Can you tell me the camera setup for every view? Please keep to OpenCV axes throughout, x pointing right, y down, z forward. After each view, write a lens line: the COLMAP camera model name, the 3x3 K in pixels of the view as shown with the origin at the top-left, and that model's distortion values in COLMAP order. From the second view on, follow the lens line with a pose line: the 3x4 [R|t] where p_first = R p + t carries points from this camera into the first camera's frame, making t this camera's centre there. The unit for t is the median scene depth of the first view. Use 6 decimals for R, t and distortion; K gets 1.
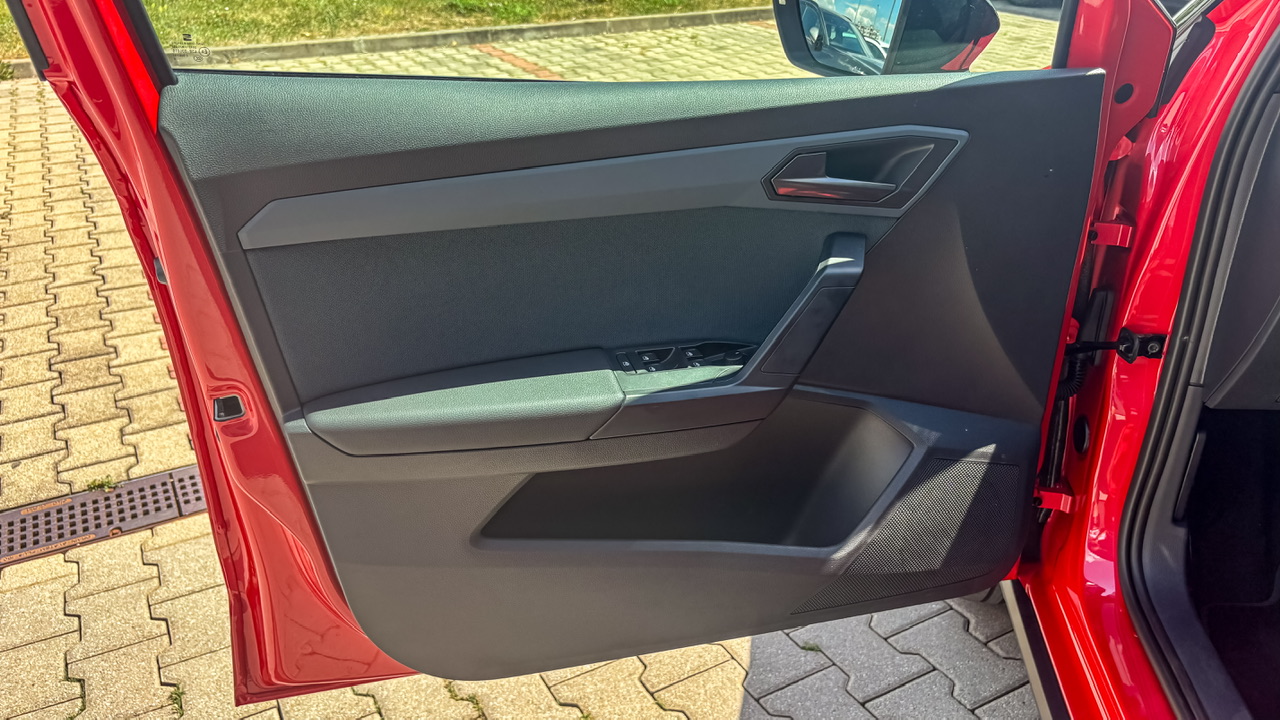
lens RADIAL K [[967.4, 0, 646.6], [0, 967.4, 358.2], [0, 0, 1]] dist [0.014425, 0.007138]
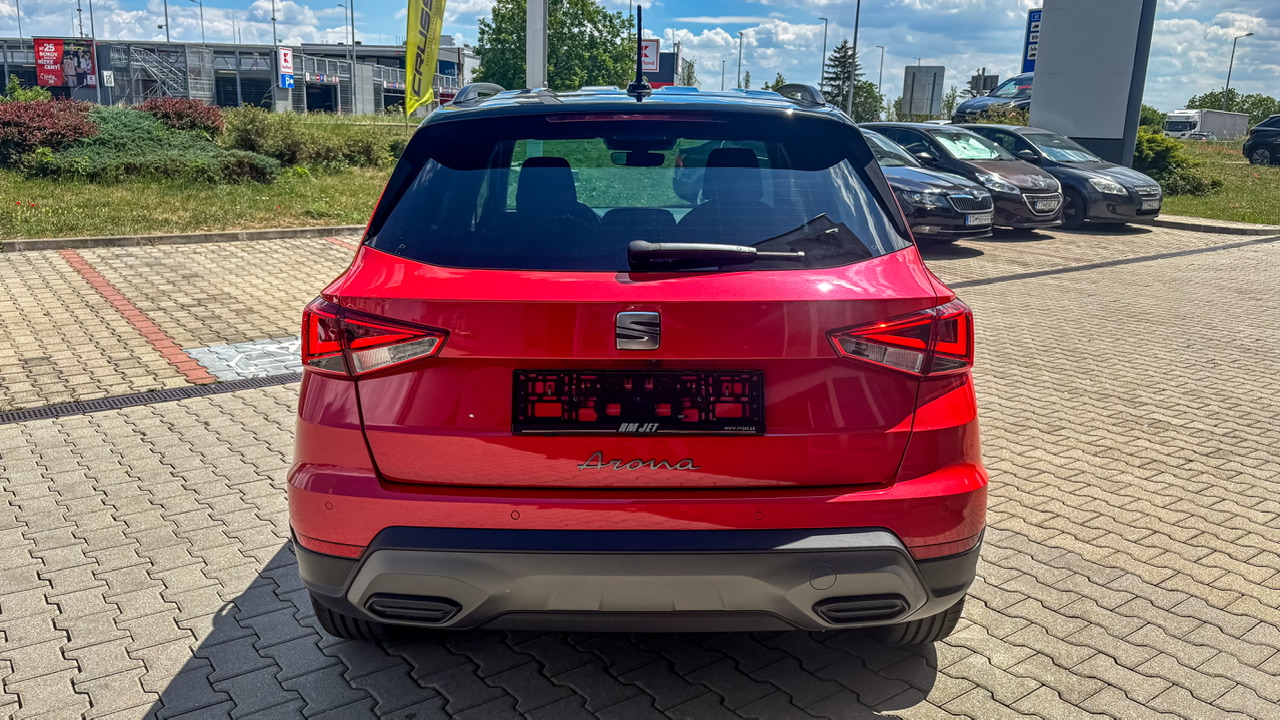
lens RADIAL K [[967.4, 0, 634.8], [0, 967.4, 356.8], [0, 0, 1]] dist [0.014425, 0.007138]
pose [[0.990065, 0.000455, 0.140610, 0.086698], [0.028586, 0.978461, -0.204443, 0.172111], [-0.137674, 0.206431, 0.968727, -0.464058]]
